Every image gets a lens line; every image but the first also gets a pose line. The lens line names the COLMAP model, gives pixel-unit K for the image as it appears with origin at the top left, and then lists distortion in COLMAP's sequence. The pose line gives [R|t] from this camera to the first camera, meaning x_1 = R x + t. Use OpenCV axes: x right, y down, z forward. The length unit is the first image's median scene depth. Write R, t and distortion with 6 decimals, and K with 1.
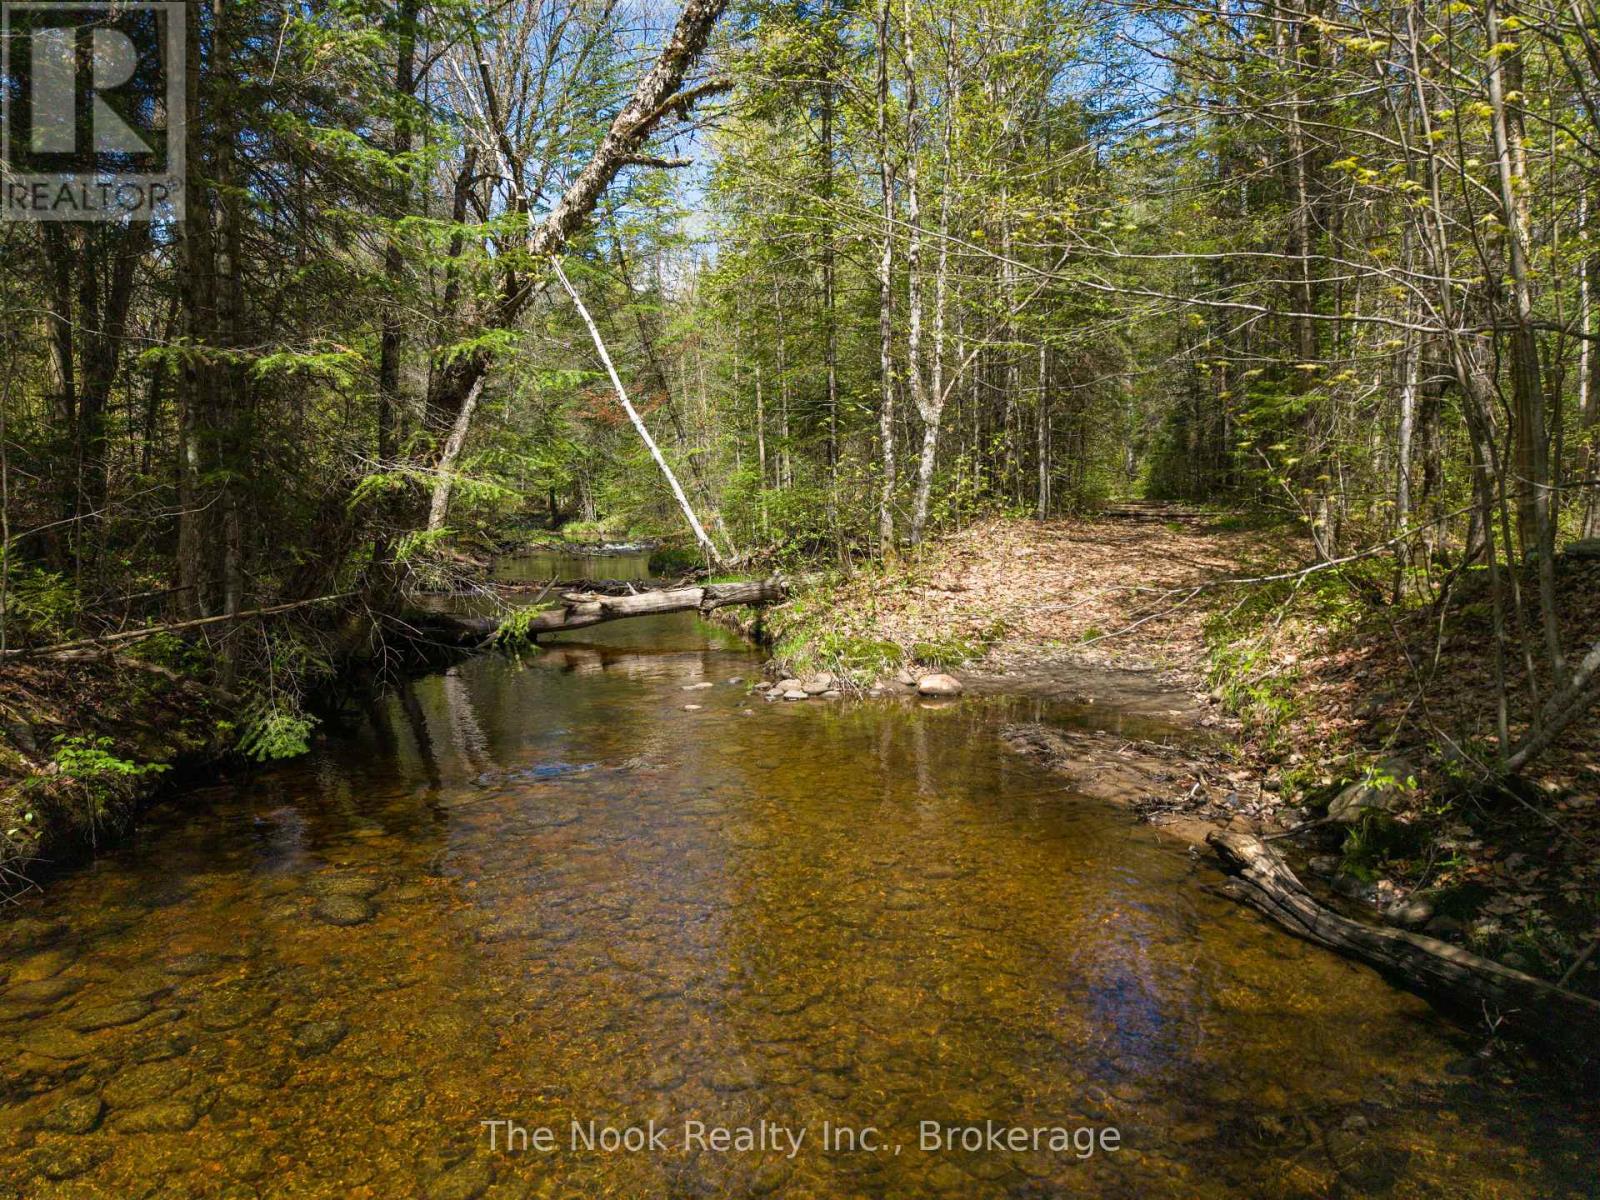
lens RADIAL K [[1038.3, 0, 786.0], [0, 1038.3, 596.6], [0, 0, 1]] dist [0.002205, -0.004333]
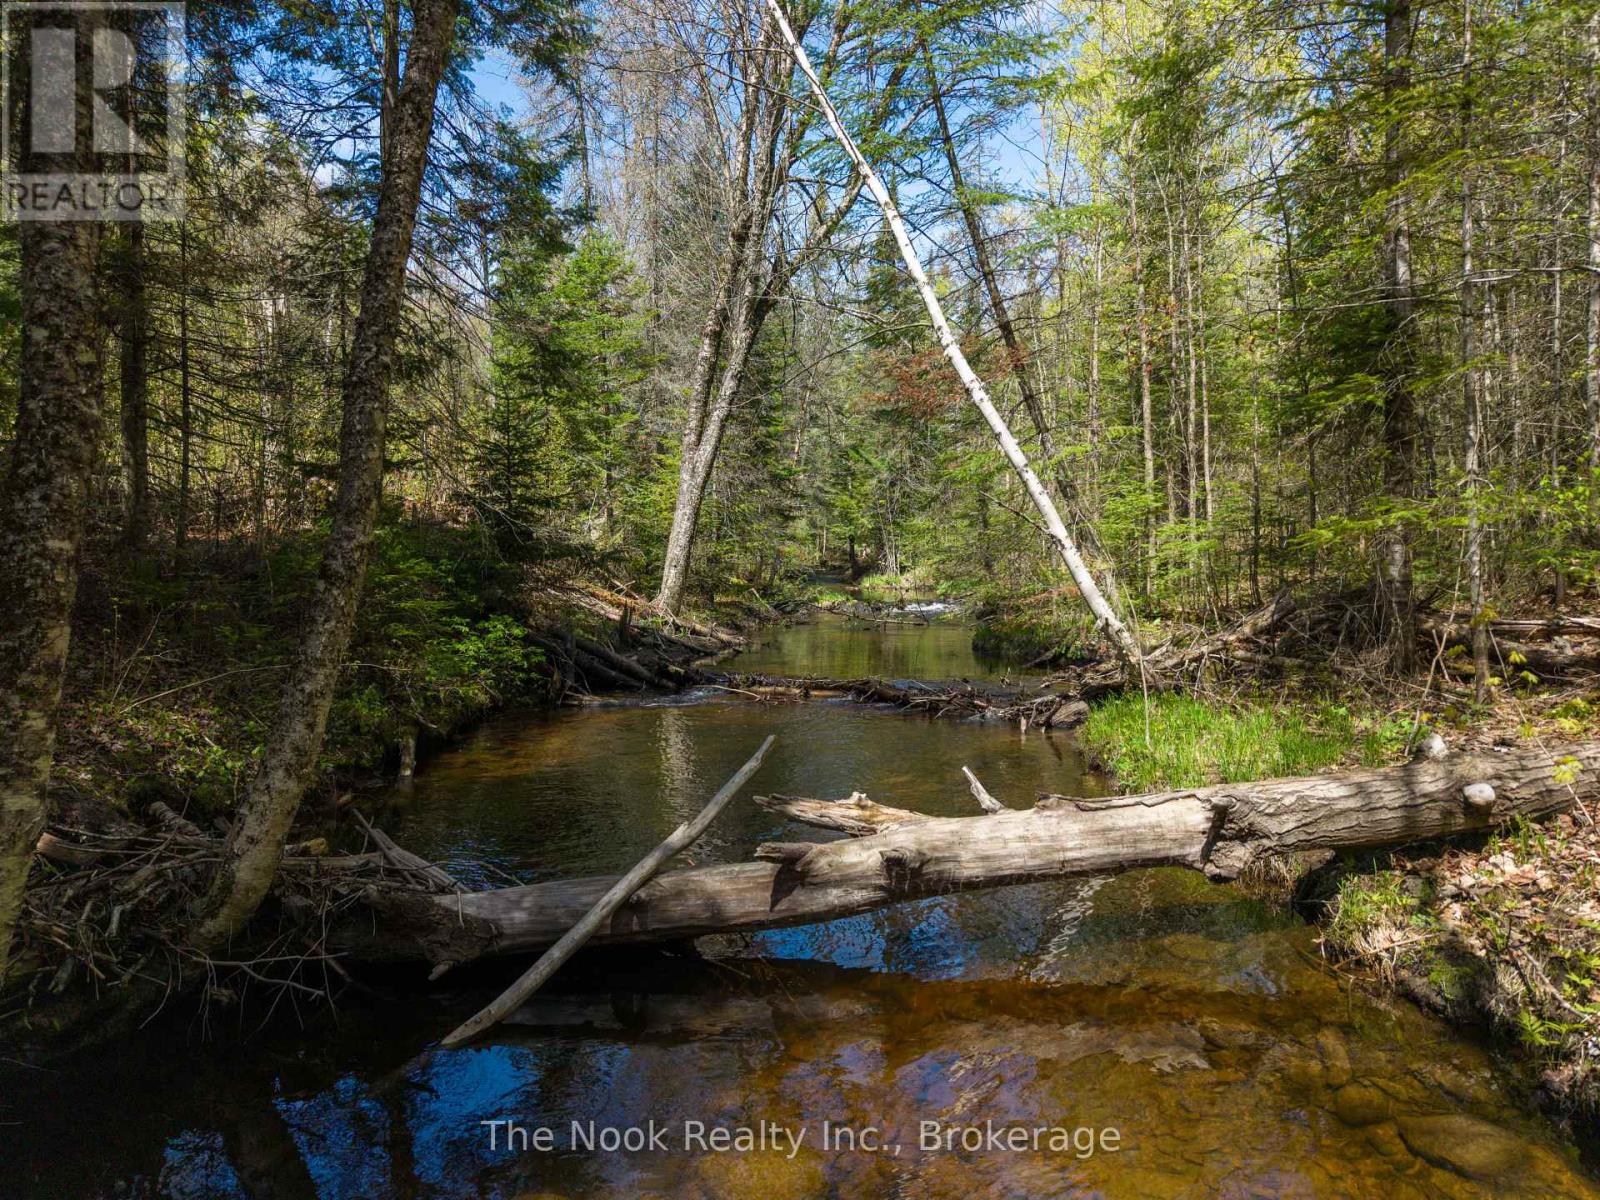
lens RADIAL K [[1038.3, 0, 807.1], [0, 1038.3, 604.4], [0, 0, 1]] dist [0.002205, -0.004333]
pose [[0.963504, 0.001153, -0.267691, -0.047658], [-0.012115, 0.999154, -0.039301, -0.022652], [0.267419, 0.041110, 0.962703, 0.280230]]
